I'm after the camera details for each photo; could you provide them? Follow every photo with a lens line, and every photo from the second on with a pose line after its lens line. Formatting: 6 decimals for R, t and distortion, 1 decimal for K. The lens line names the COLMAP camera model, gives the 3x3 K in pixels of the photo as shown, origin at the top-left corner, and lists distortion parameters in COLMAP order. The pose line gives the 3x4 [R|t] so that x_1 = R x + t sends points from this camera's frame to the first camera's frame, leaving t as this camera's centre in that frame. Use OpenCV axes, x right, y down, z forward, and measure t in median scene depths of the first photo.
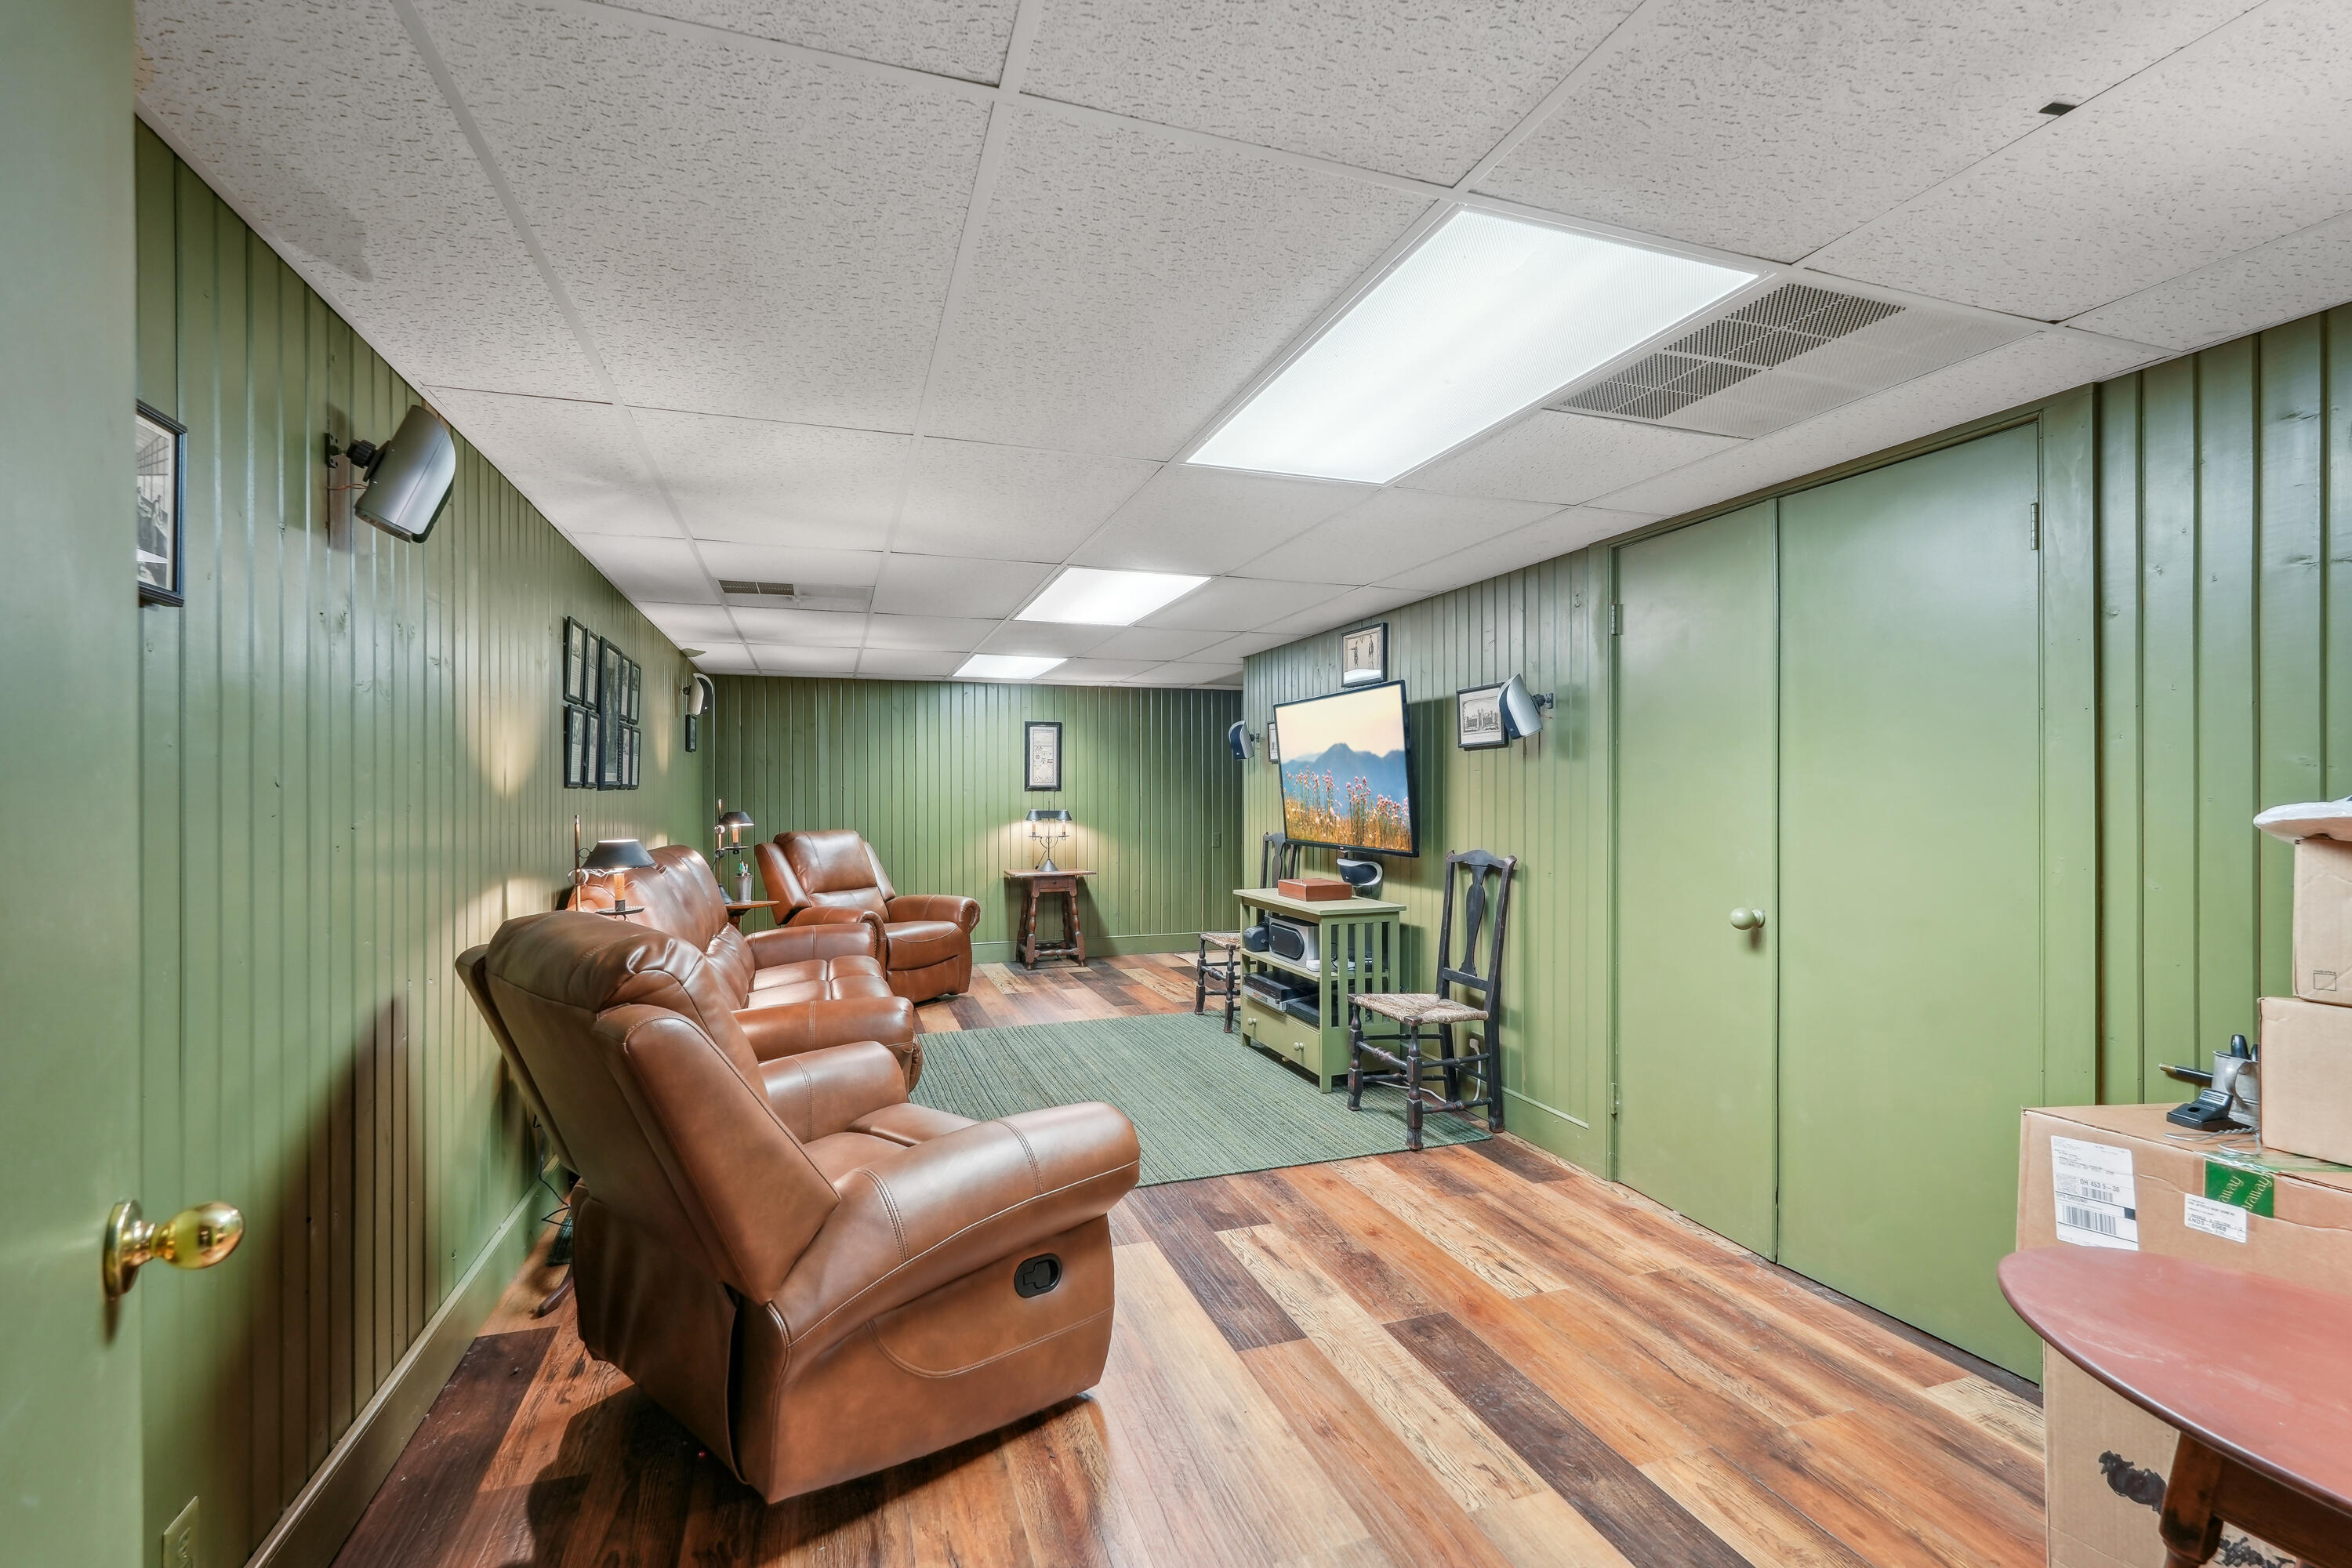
lens RADIAL K [[1036.5, 0, 1173.5], [0, 1036.5, 786.7], [0, 0, 1]] dist [-0.000721, -0.000066]
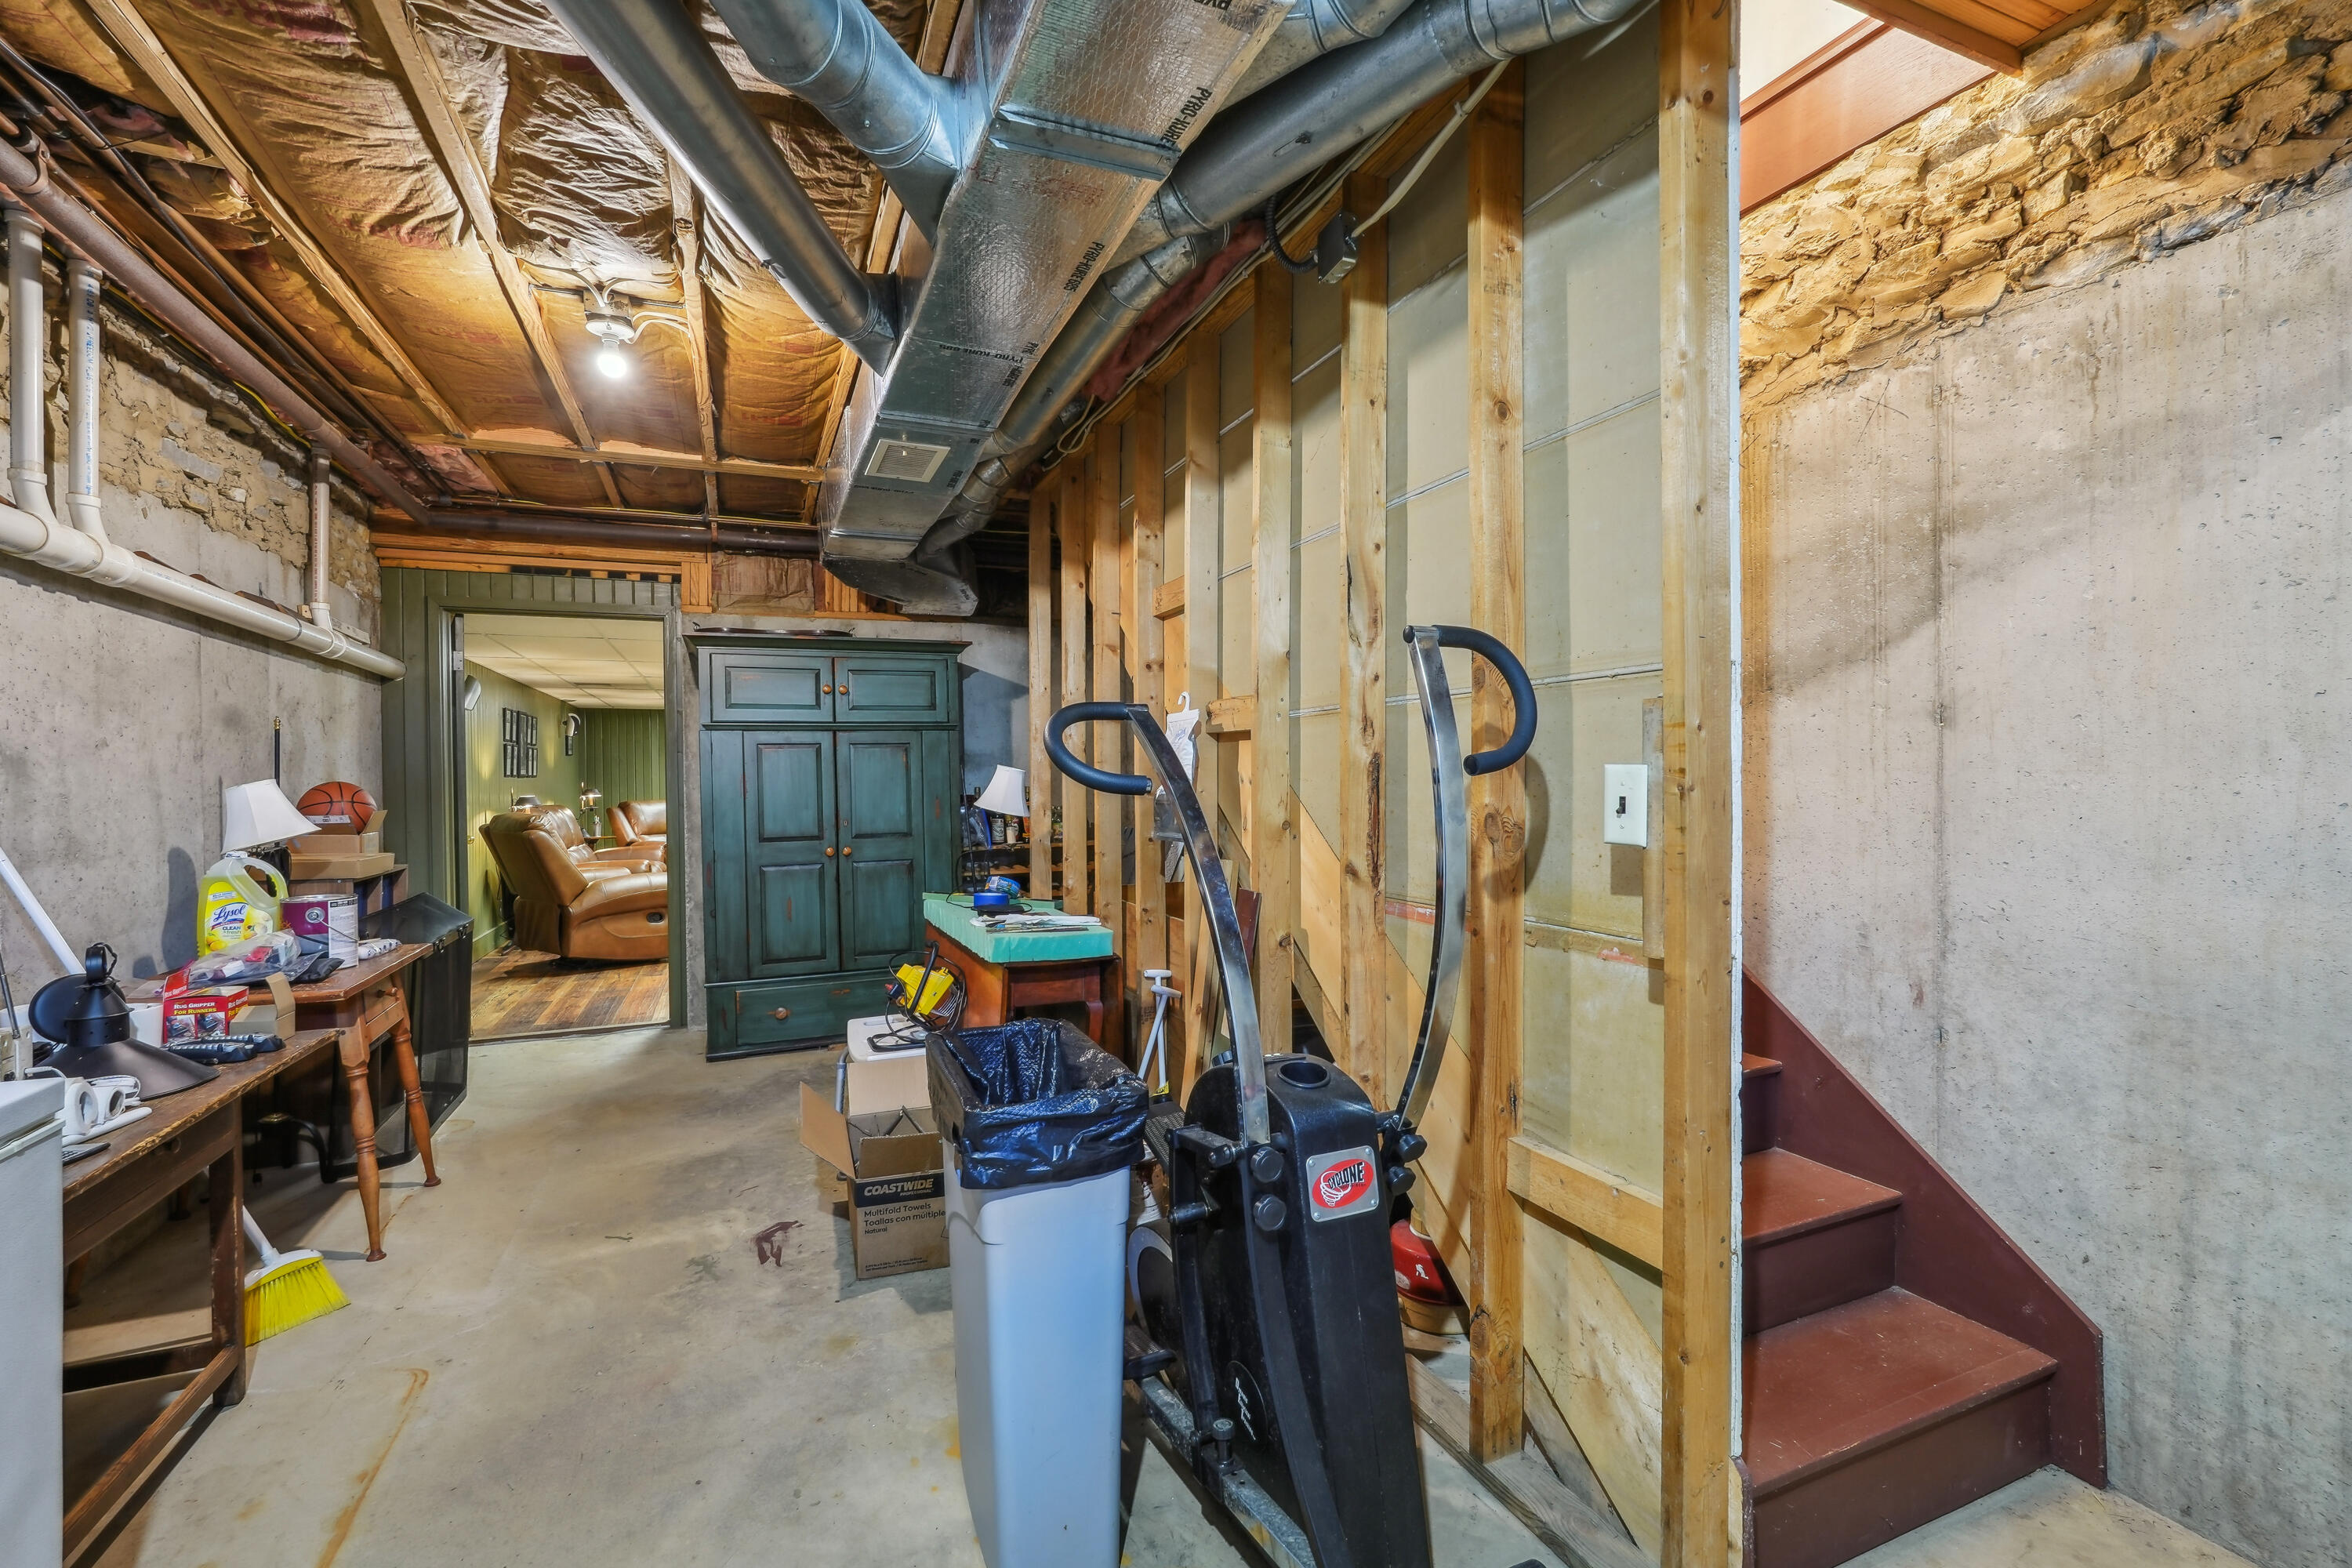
lens RADIAL K [[1036.5, 0, 1173.9], [0, 1036.5, 784.9], [0, 0, 1]] dist [-0.000721, -0.000066]
pose [[0.997659, 0.005596, 0.068157, 0.554870], [-0.006429, 0.999907, 0.011999, -0.013591], [-0.068084, -0.012409, 0.997602, -1.046264]]
